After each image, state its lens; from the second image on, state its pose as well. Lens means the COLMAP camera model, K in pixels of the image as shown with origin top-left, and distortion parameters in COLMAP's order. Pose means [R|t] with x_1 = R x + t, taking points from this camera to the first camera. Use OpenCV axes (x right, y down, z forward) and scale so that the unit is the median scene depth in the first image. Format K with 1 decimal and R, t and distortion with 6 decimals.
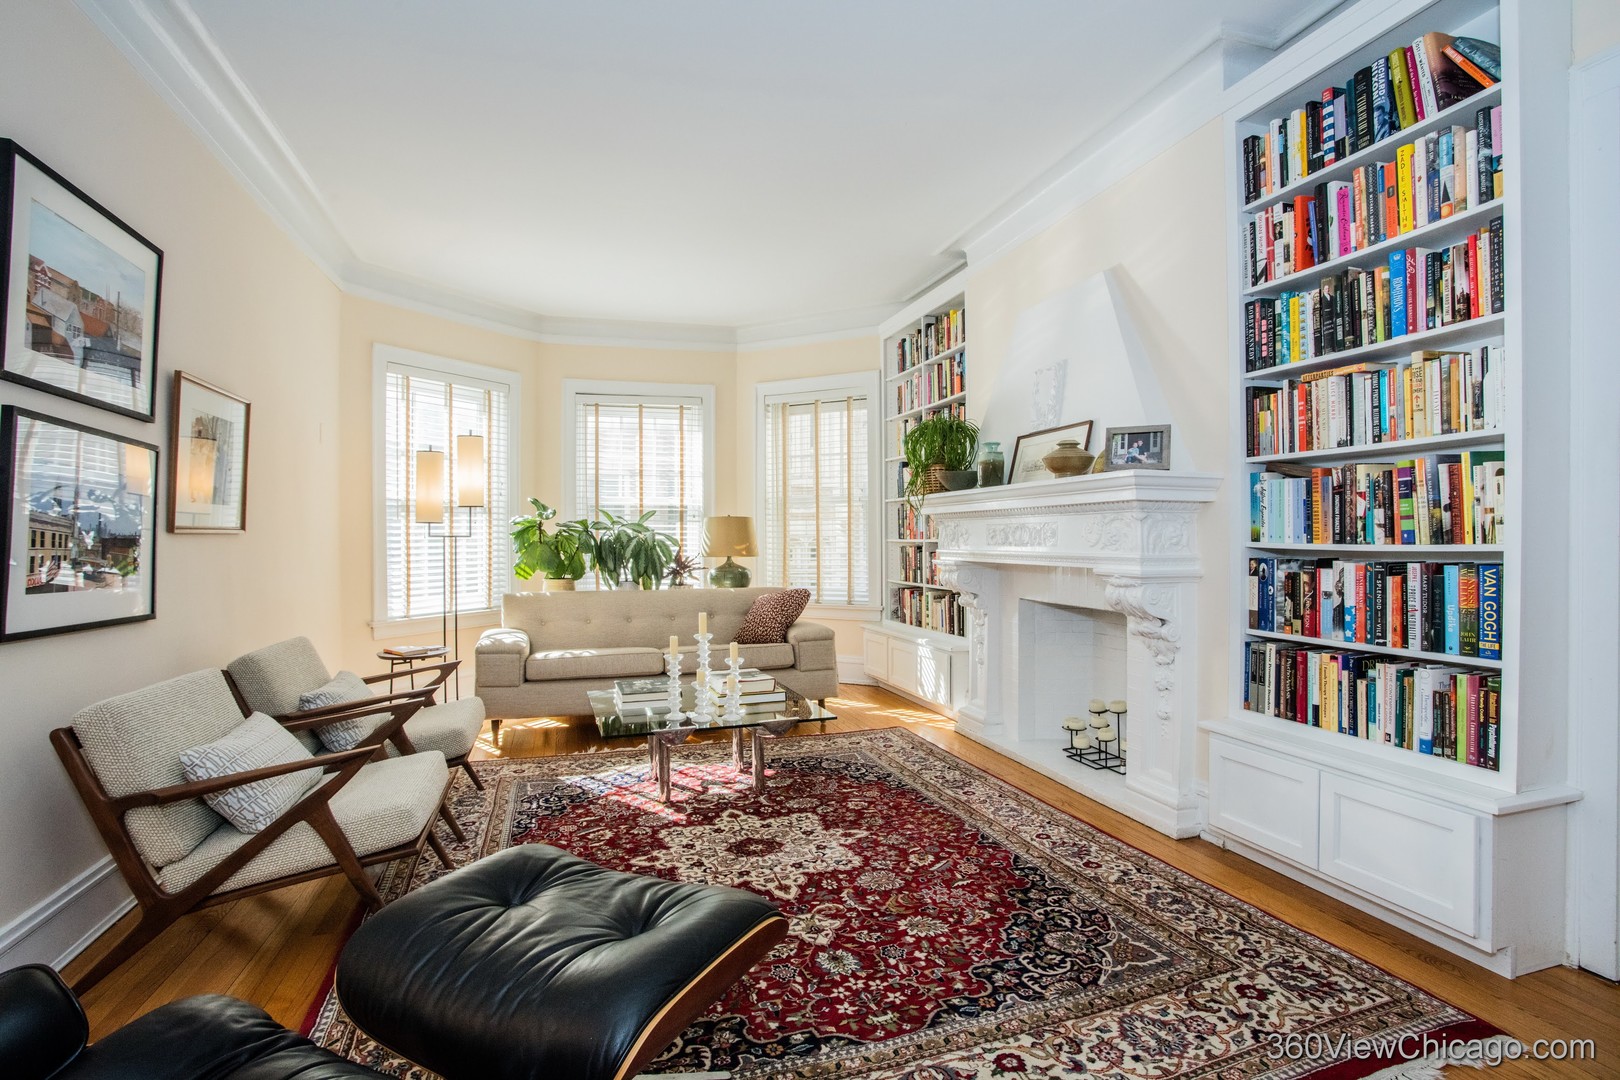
lens RADIAL K [[822.6, 0, 817.0], [0, 822.6, 529.3], [0, 0, 1]] dist [-0.070872, 0.030363]
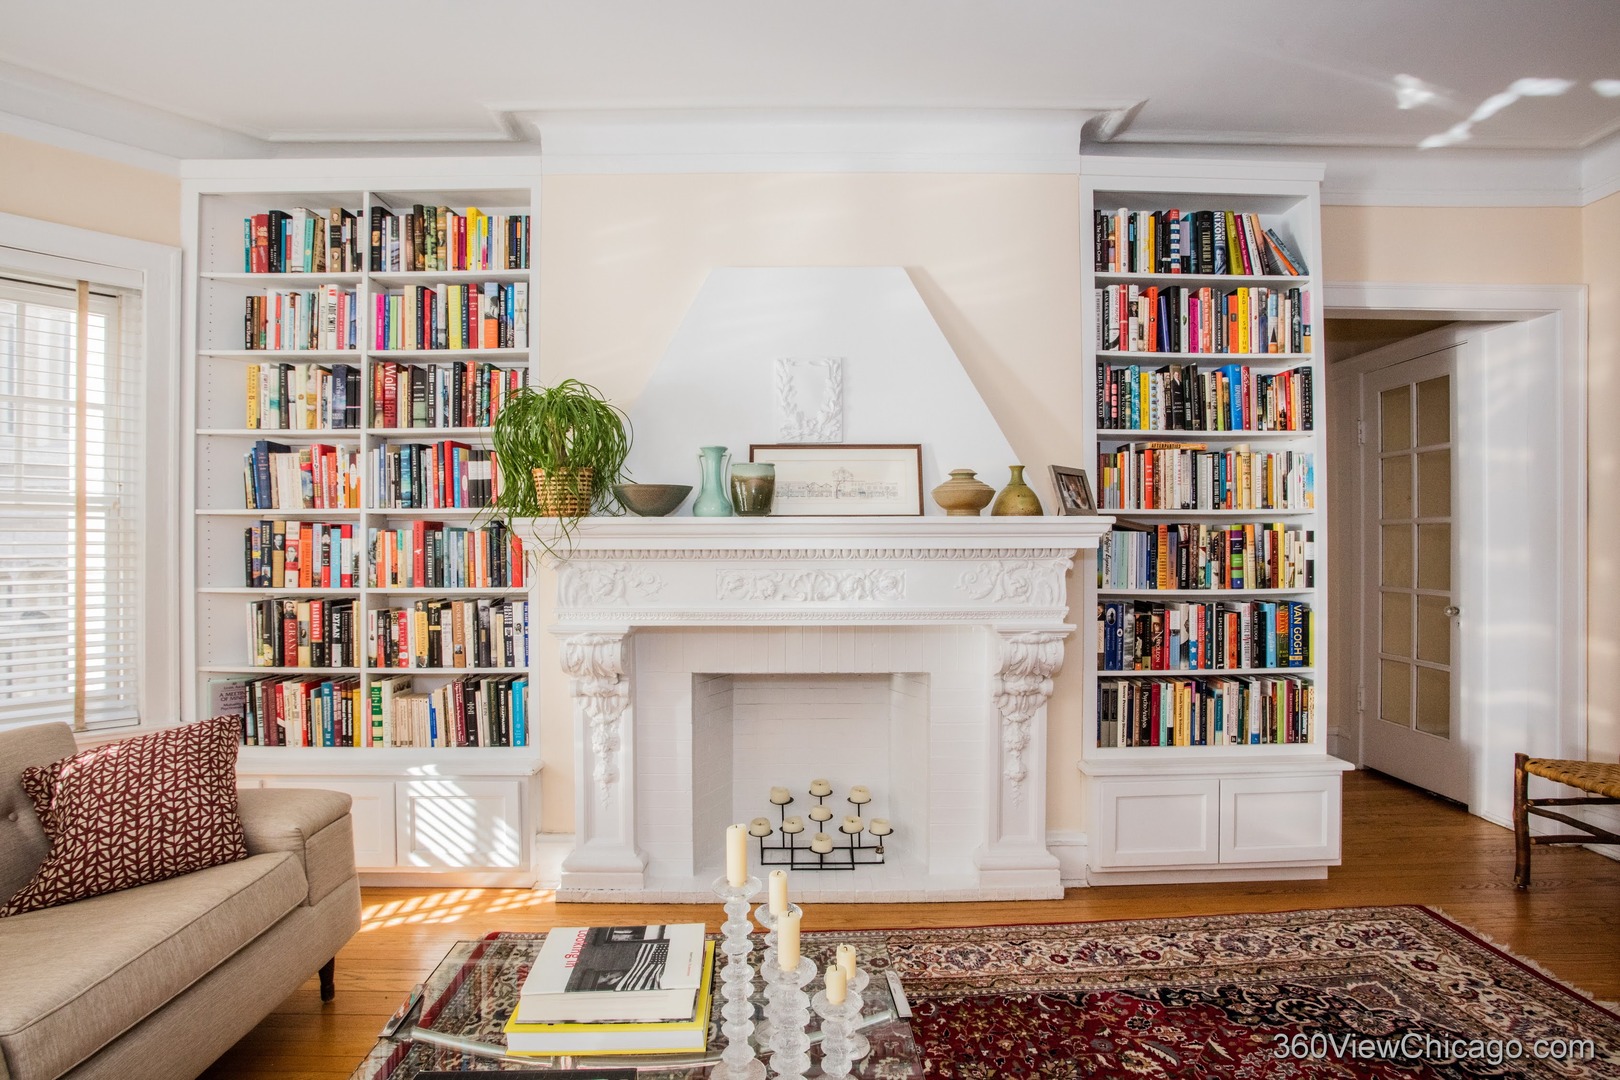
lens RADIAL K [[822.6, 0, 826.4], [0, 822.6, 542.0], [0, 0, 1]] dist [-0.070872, 0.030363]
pose [[0.272906, 0.017329, 0.961884, -0.587673], [-0.008729, 0.999841, -0.015536, -0.025628], [-0.962001, -0.004157, 0.273014, 1.040256]]
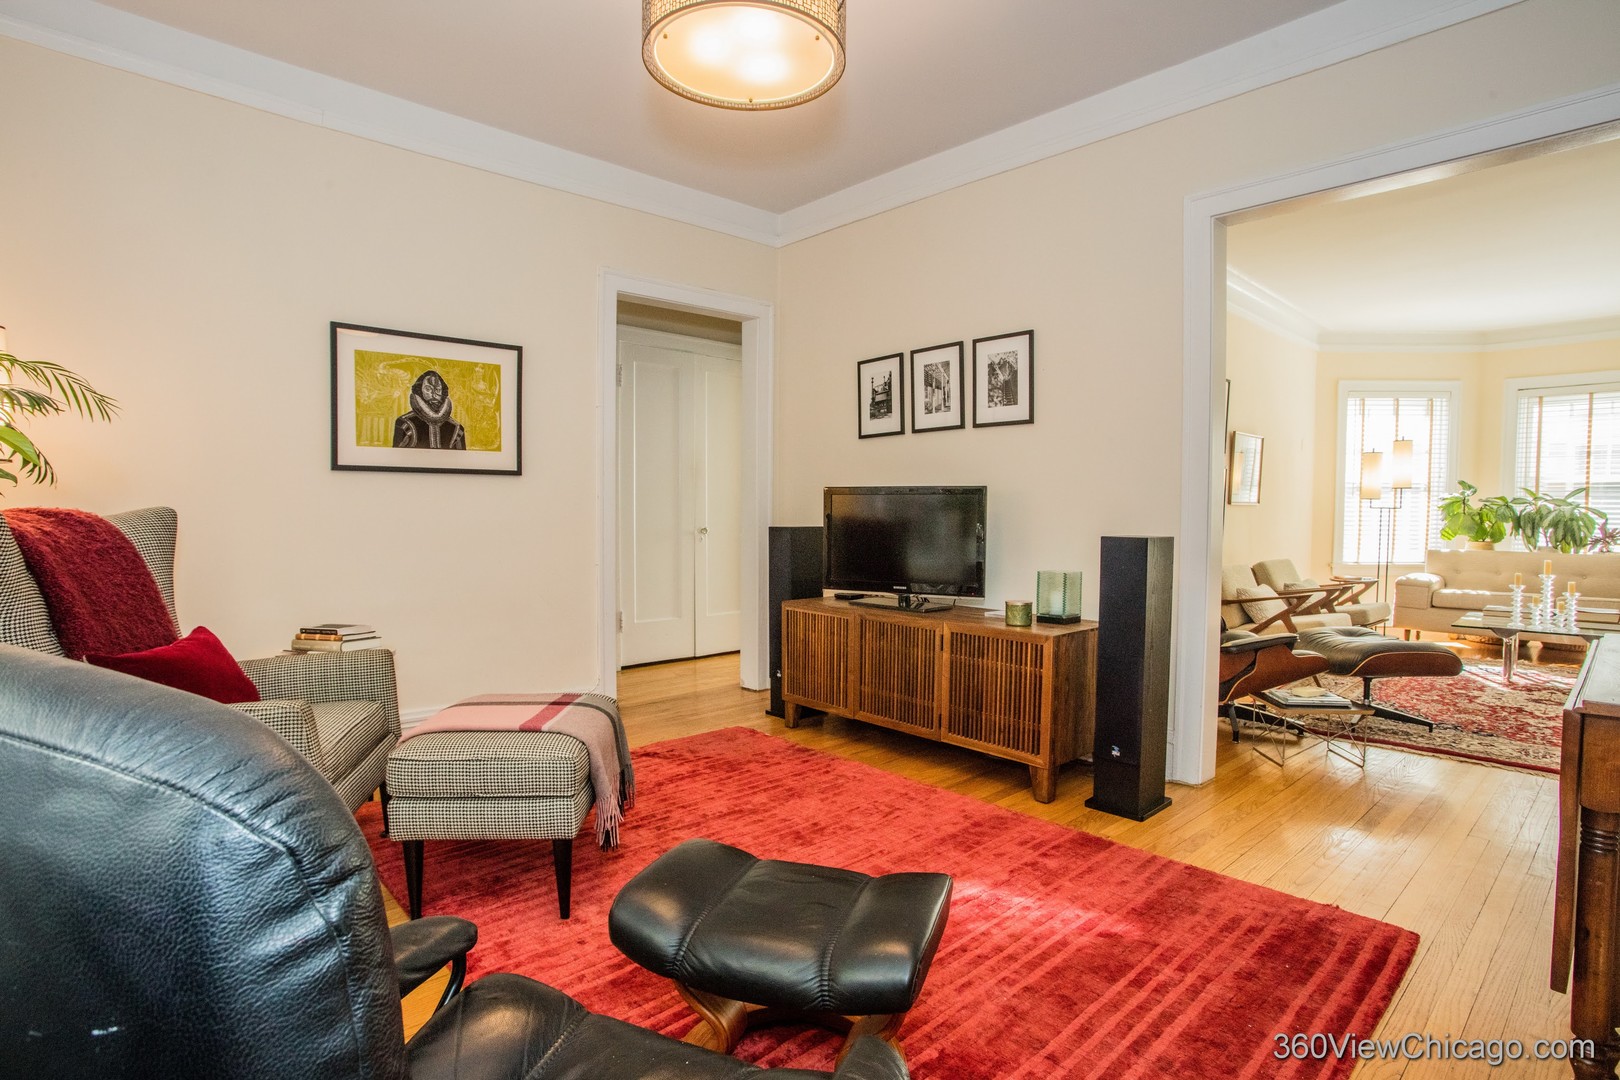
lens RADIAL K [[822.6, 0, 812.3], [0, 822.6, 550.3], [0, 0, 1]] dist [-0.070872, 0.030363]
pose [[0.442932, 0.052784, -0.895000, 0.650262], [-0.000421, 0.998278, 0.058666, 0.000128], [0.896555, -0.025608, 0.442191, -0.974056]]
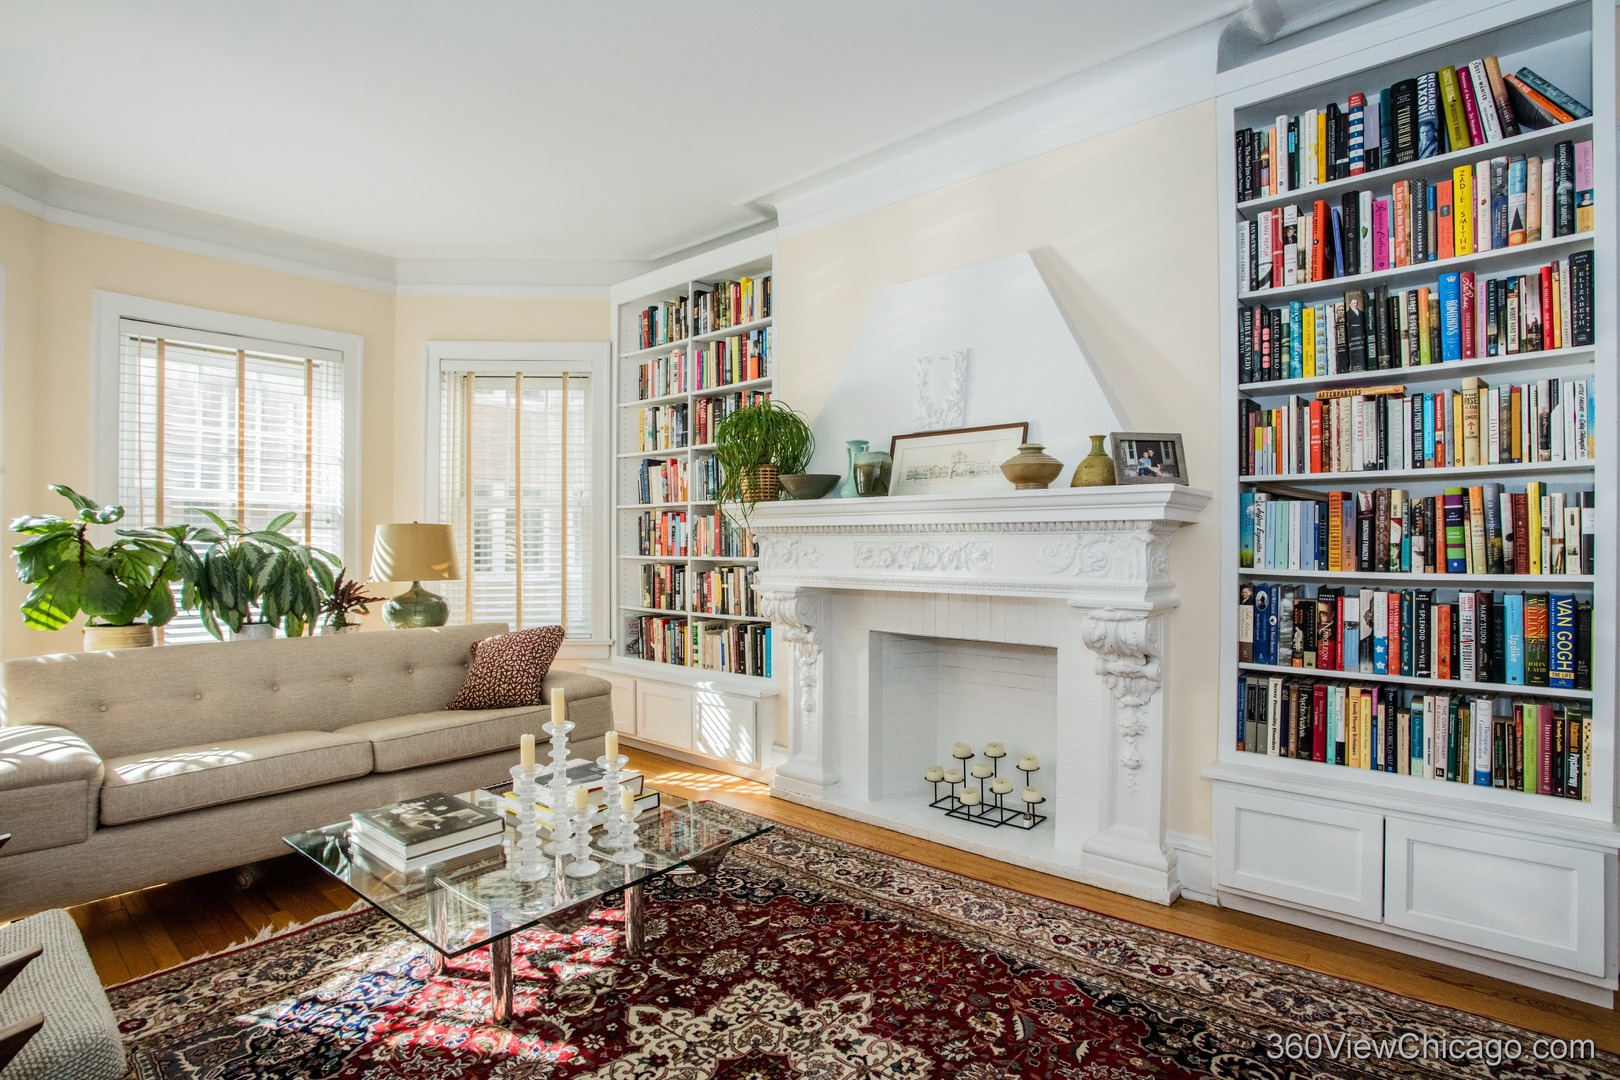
lens RADIAL K [[822.6, 0, 820.3], [0, 822.6, 535.1], [0, 0, 1]] dist [-0.070872, 0.030363]
pose [[0.848080, 0.011382, 0.529746, -0.355880], [-0.010416, 0.999934, -0.004809, -0.012148], [-0.529766, -0.001439, 0.848143, 0.471831]]
